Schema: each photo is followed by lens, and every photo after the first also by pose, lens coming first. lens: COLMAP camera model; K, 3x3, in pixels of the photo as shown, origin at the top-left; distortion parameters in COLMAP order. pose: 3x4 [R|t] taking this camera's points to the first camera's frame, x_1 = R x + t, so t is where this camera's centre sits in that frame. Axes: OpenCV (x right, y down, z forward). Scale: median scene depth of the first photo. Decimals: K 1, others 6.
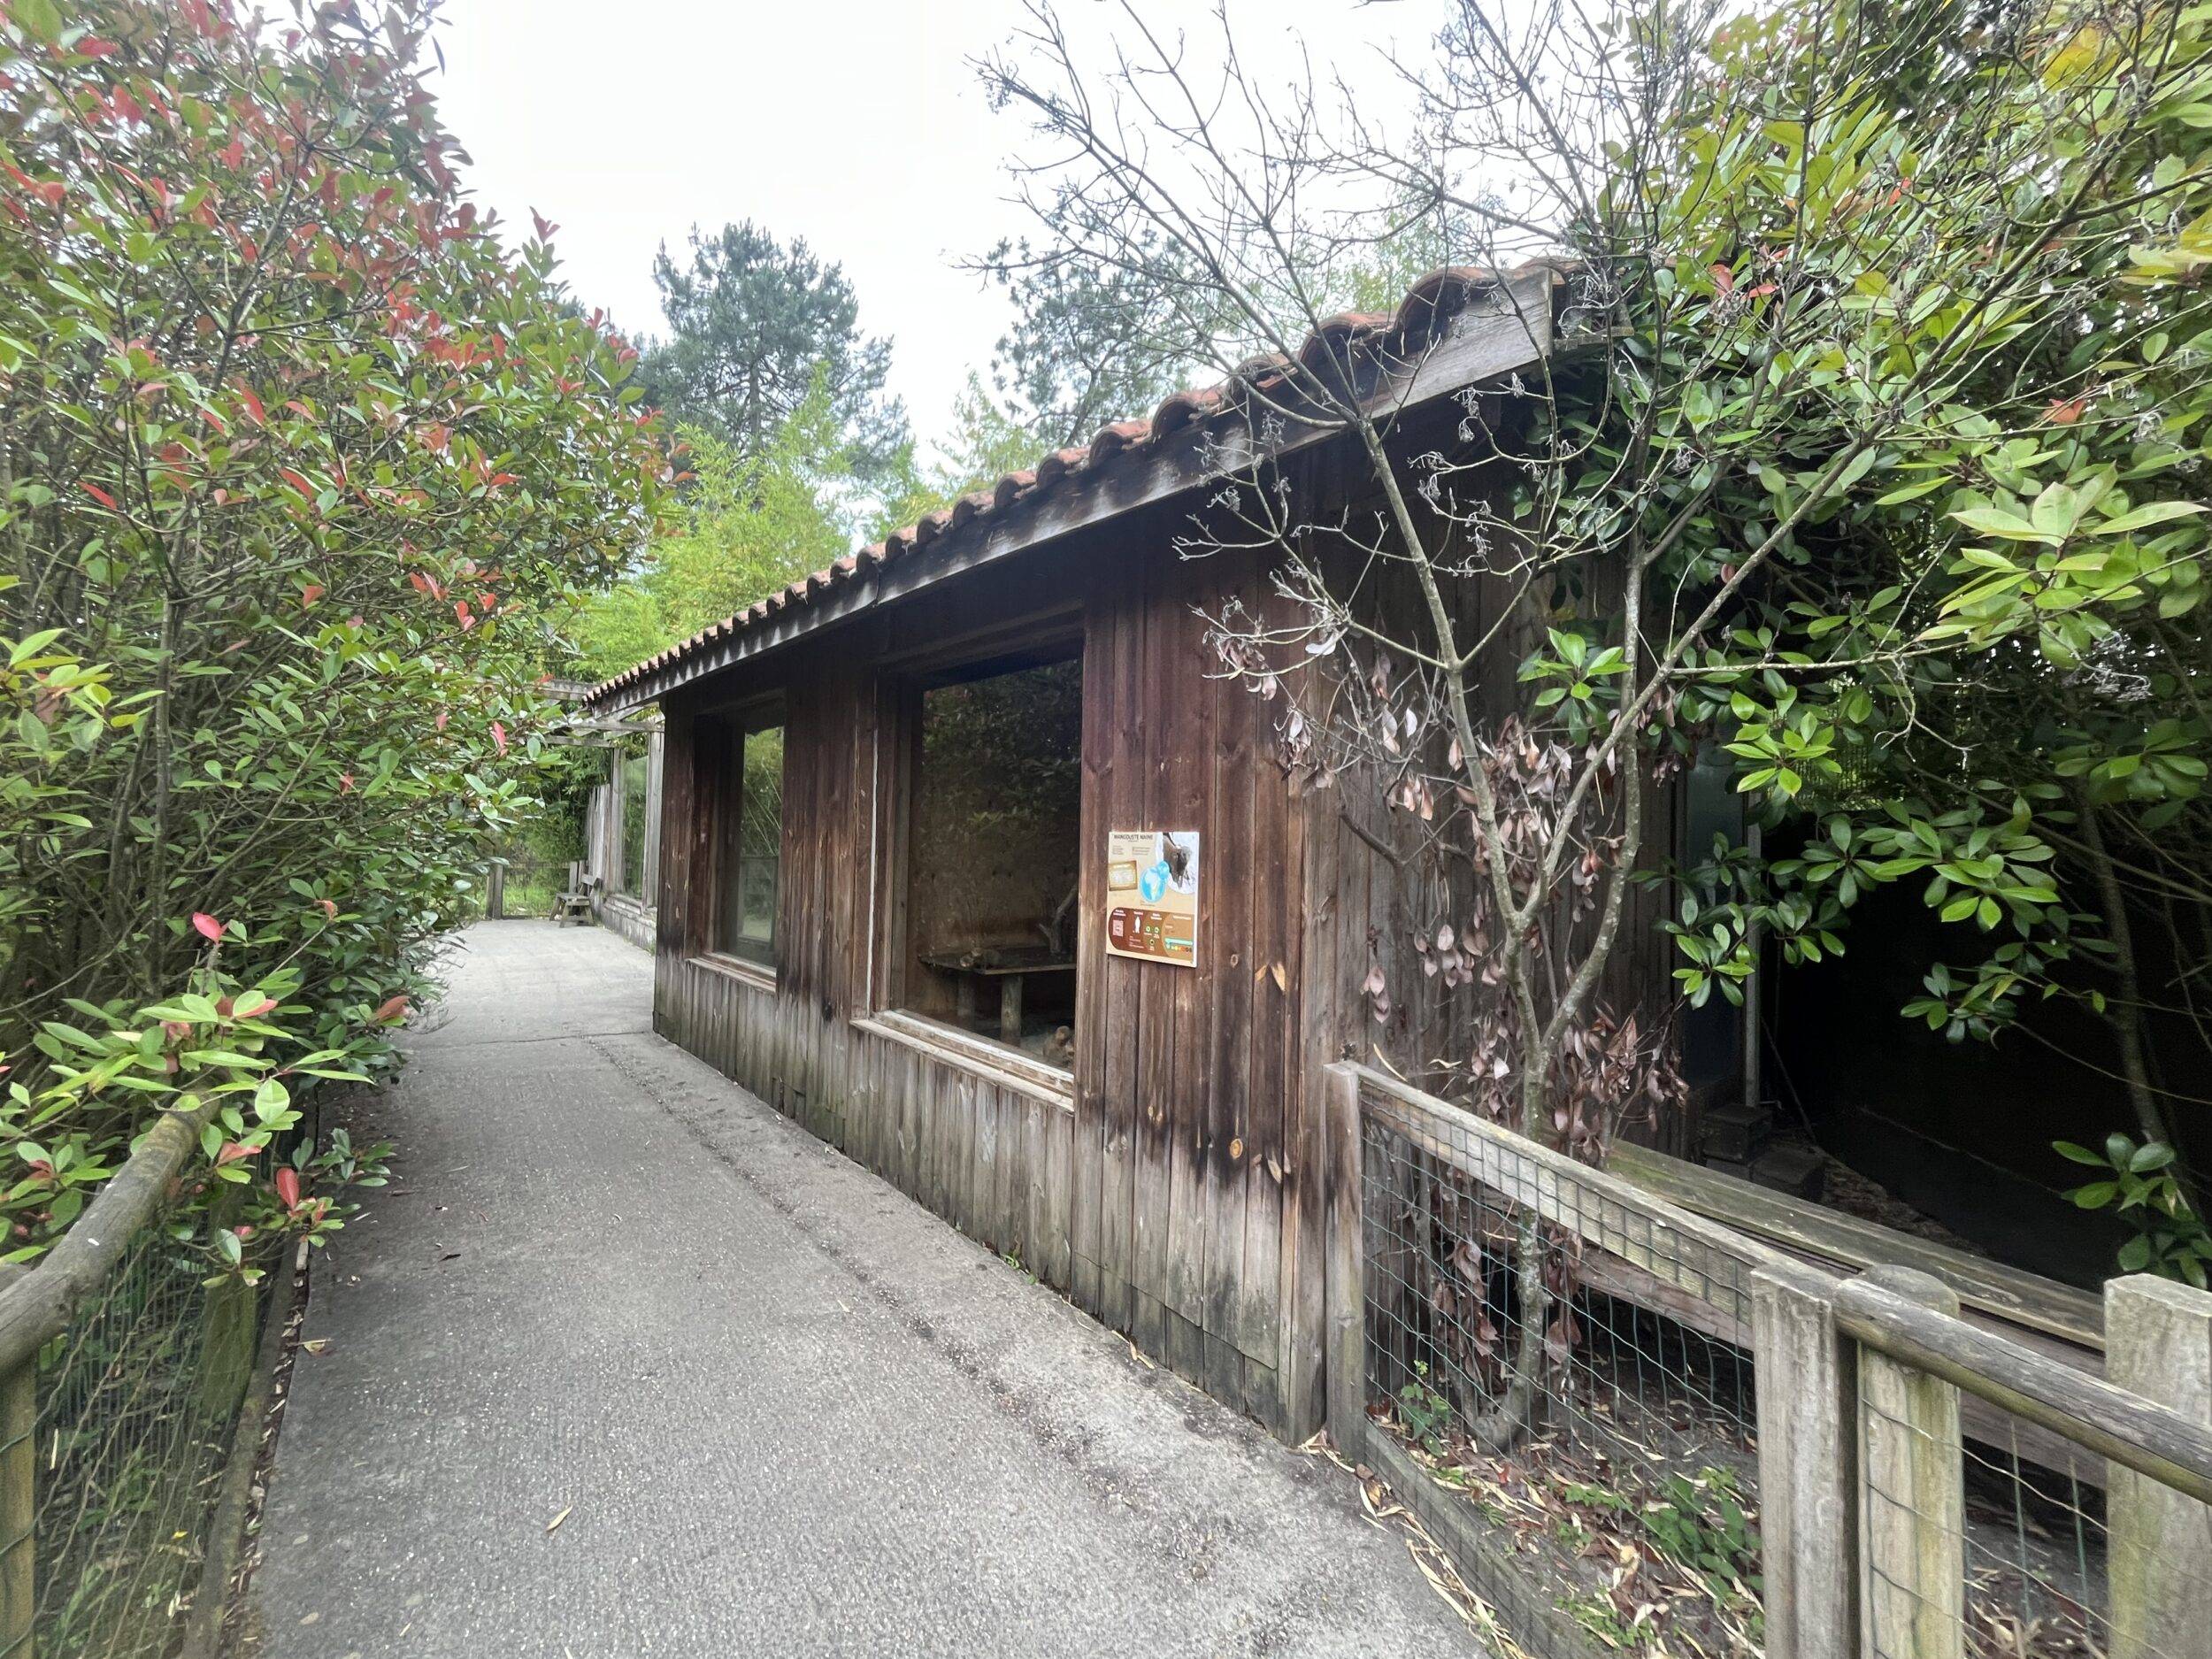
lens RADIAL K [[889.6, 0, 1122.2], [0, 889.6, 810.5], [0, 0, 1]] dist [-0.007330, -0.000198]
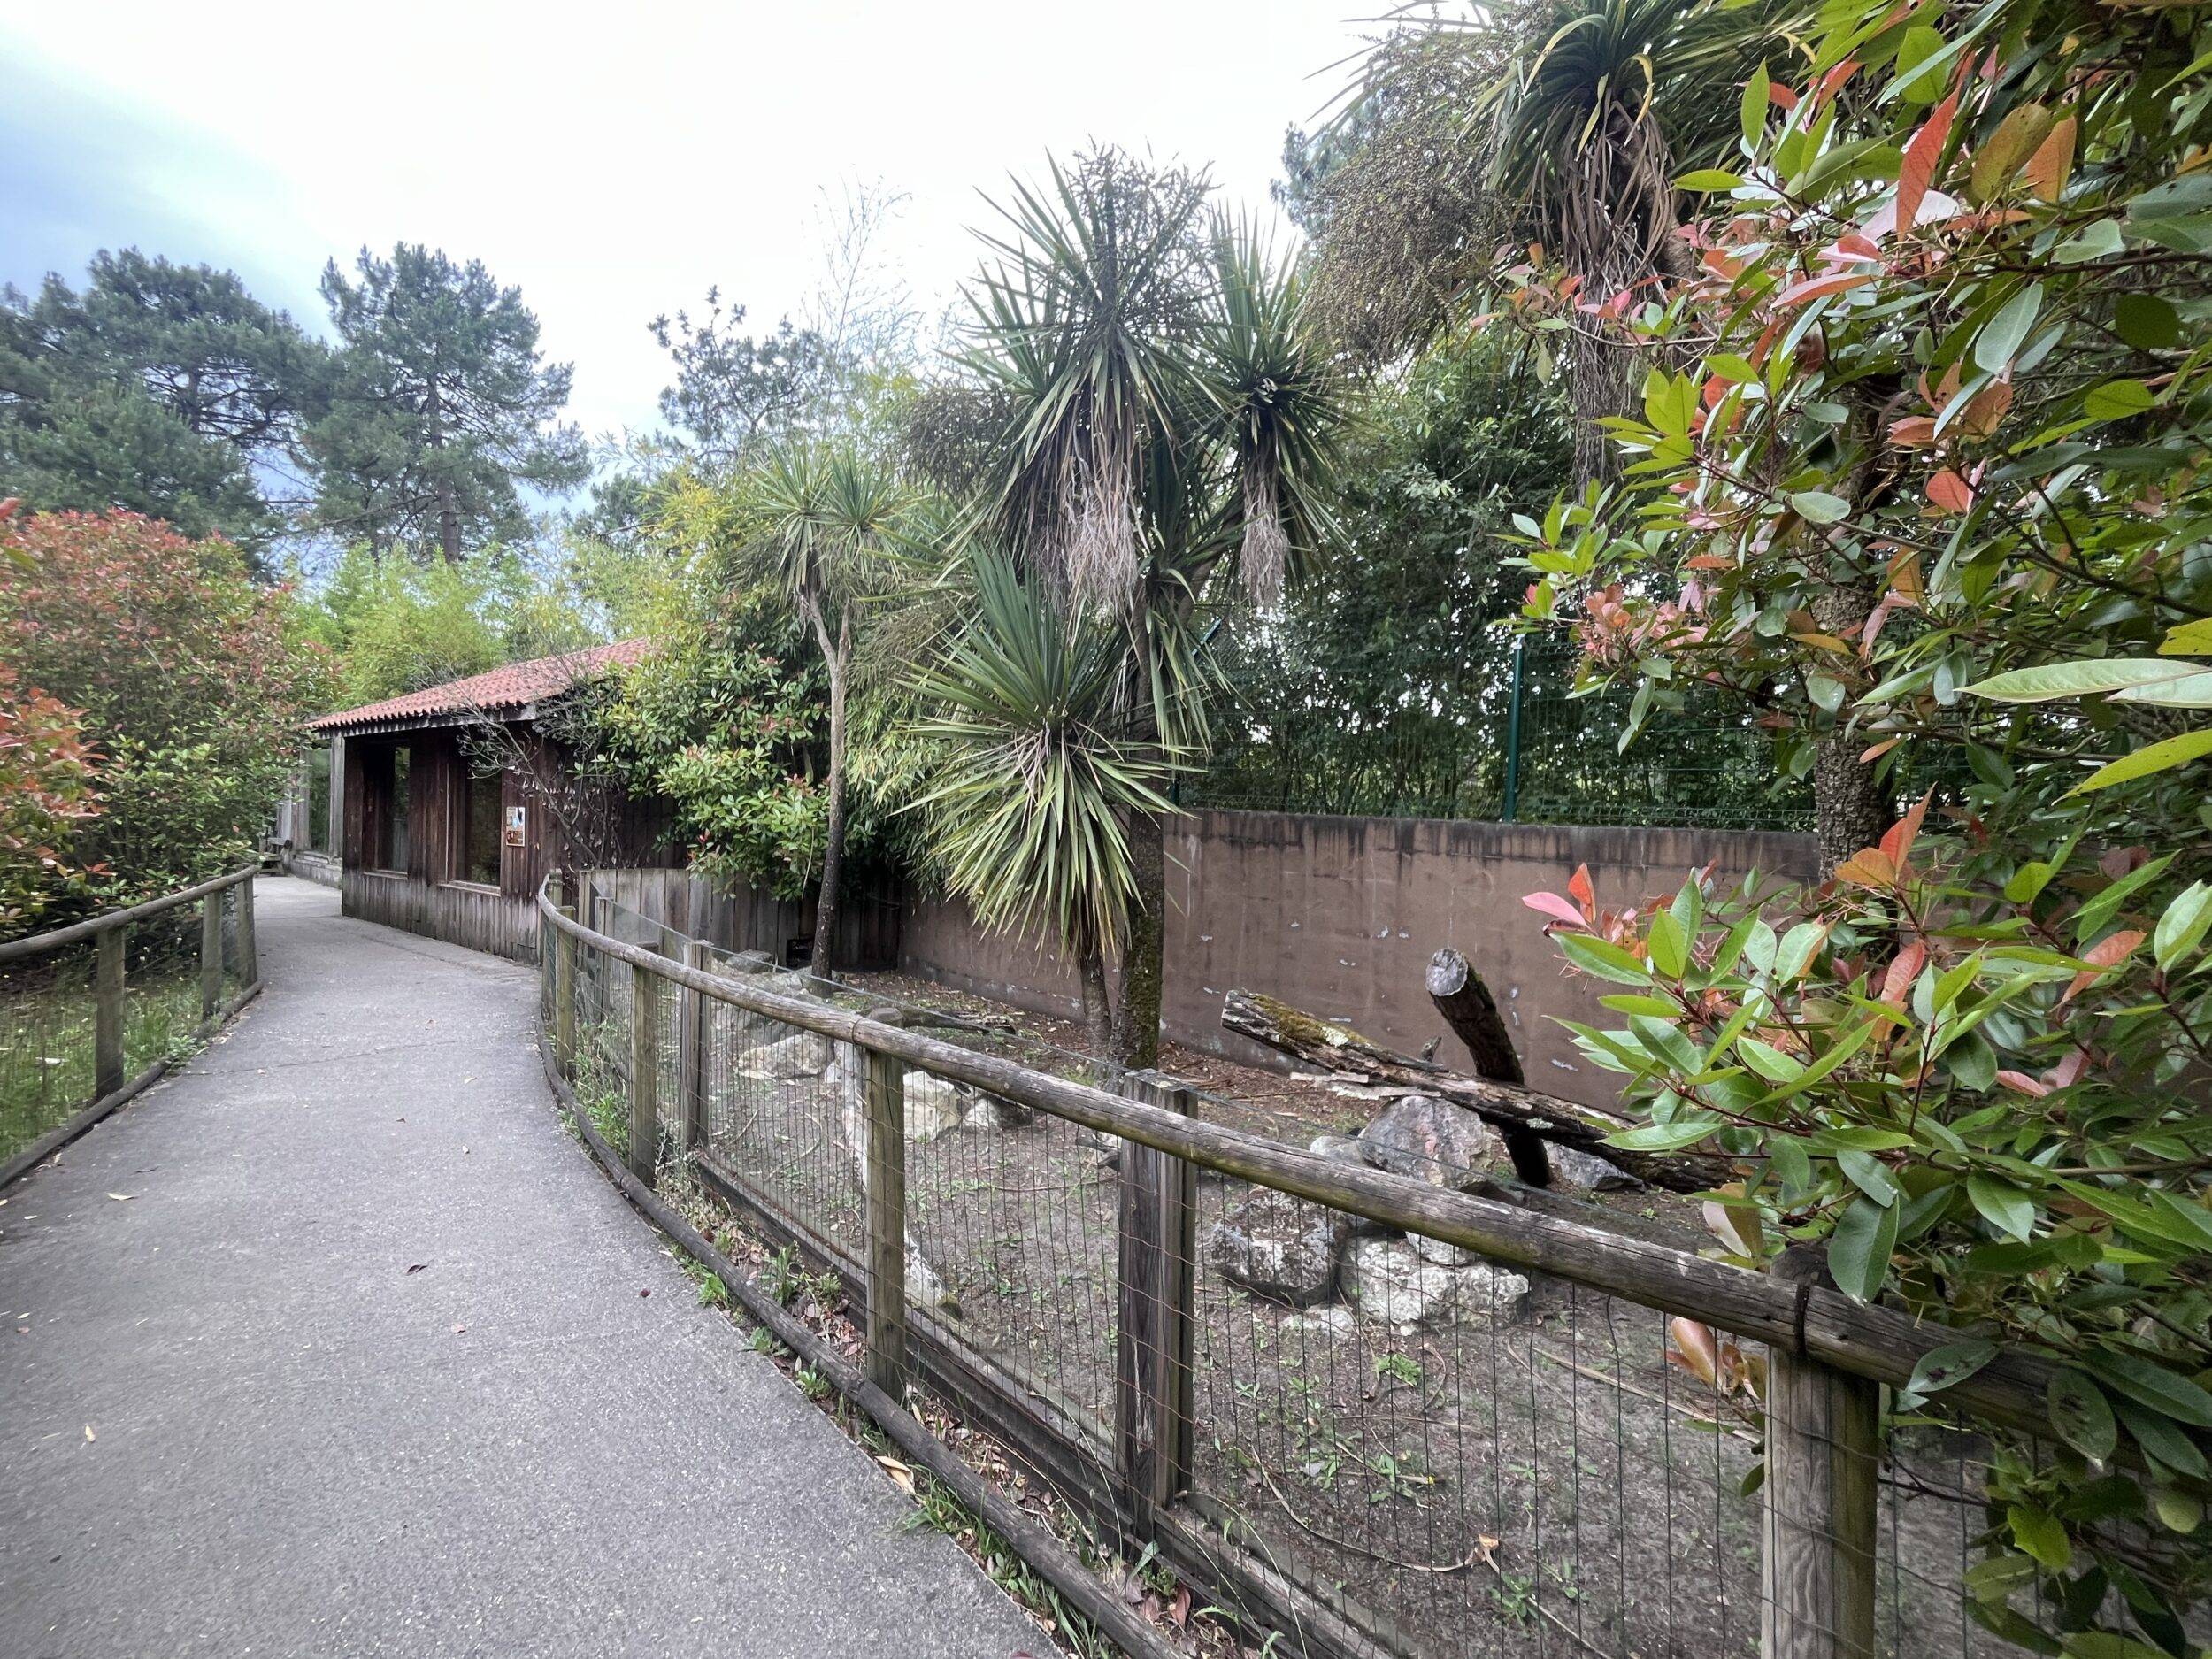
lens RADIAL K [[889.6, 0, 1122.2], [0, 889.6, 810.5], [0, 0, 1]] dist [-0.007330, -0.000198]
pose [[0.970943, -0.005688, 0.239243, 0.856679], [-0.003499, 0.999273, 0.037955, -0.058008], [-0.239285, -0.037689, 0.970218, -1.635032]]
